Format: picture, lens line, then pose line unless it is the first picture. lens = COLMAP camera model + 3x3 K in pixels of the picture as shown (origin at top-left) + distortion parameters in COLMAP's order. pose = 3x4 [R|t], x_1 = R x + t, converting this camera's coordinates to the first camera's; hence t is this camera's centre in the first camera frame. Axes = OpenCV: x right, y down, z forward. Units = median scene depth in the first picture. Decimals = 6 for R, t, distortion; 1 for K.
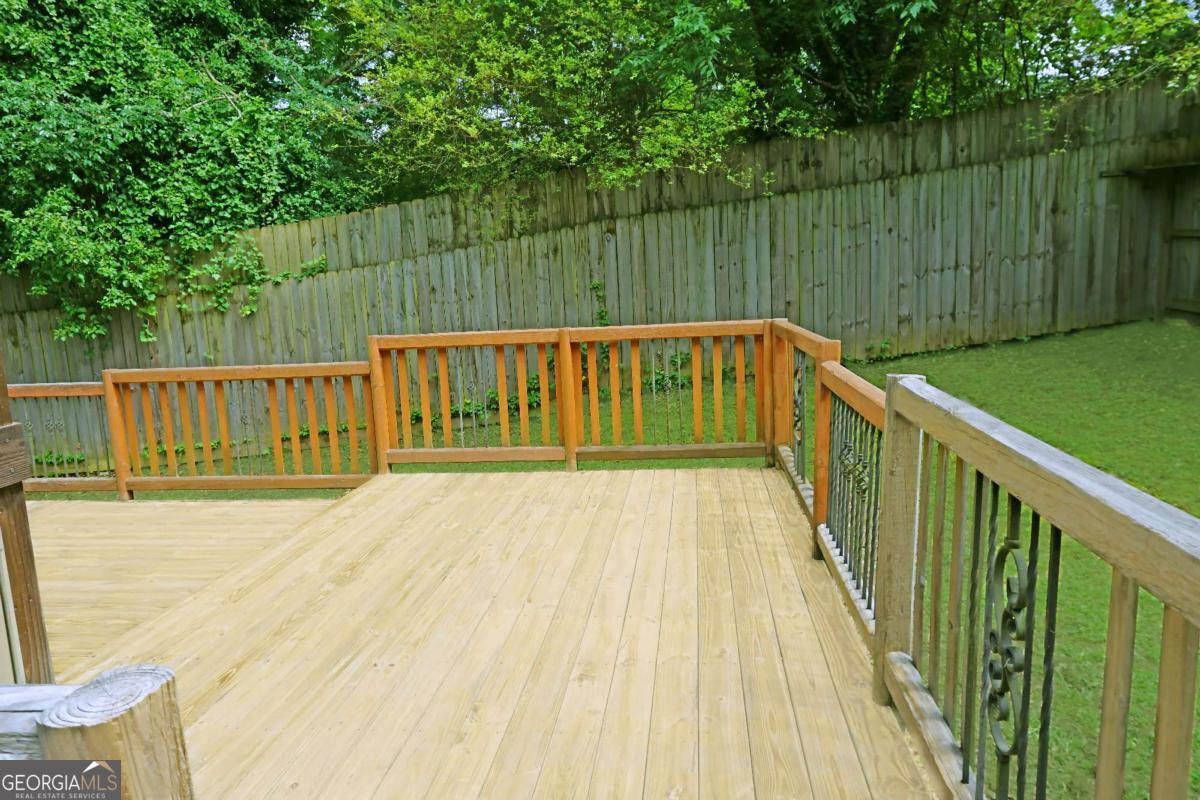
lens RADIAL K [[806.2, 0, 597.6], [0, 806.2, 400.6], [0, 0, 1]] dist [-0.066089, 0.051199]
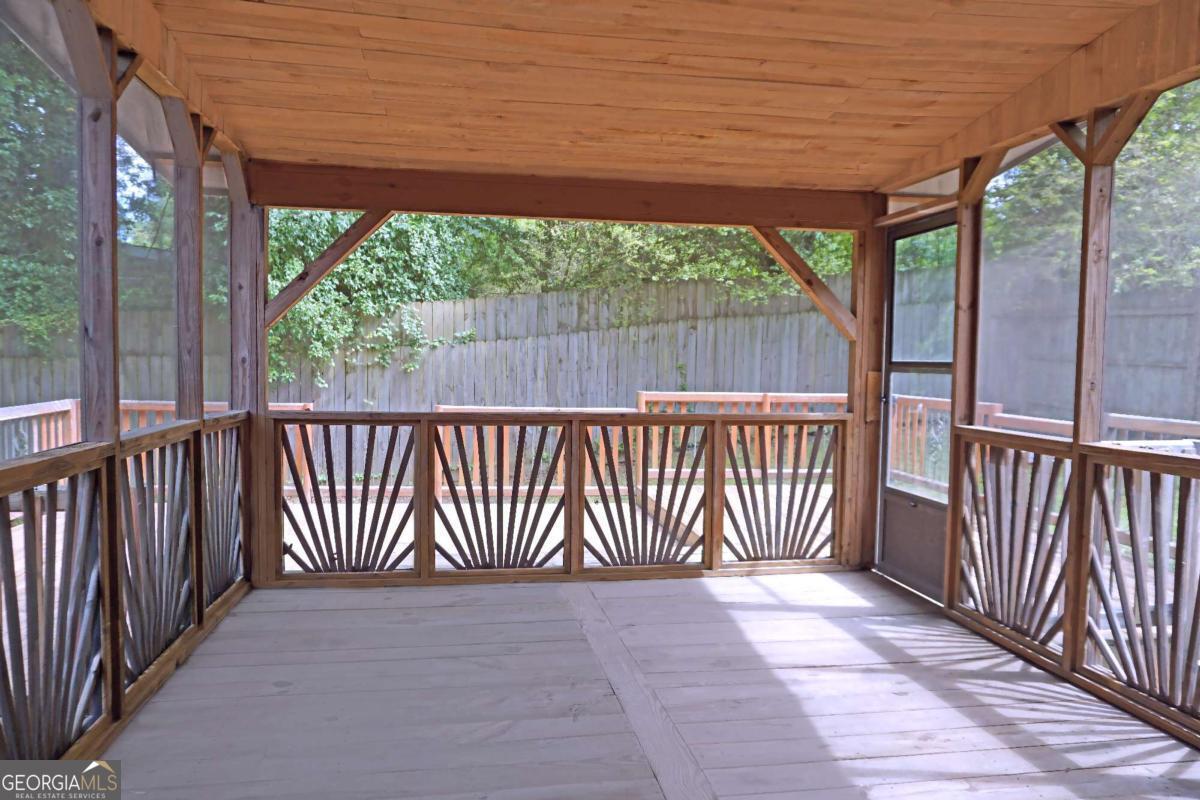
lens RADIAL K [[806.2, 0, 597.6], [0, 806.2, 400.6], [0, 0, 1]] dist [-0.066089, 0.051199]
pose [[0.961126, 0.050841, 0.271390, -0.503209], [-0.022734, 0.994135, -0.105727, 0.064185], [-0.275173, 0.095447, 0.956645, -0.267763]]
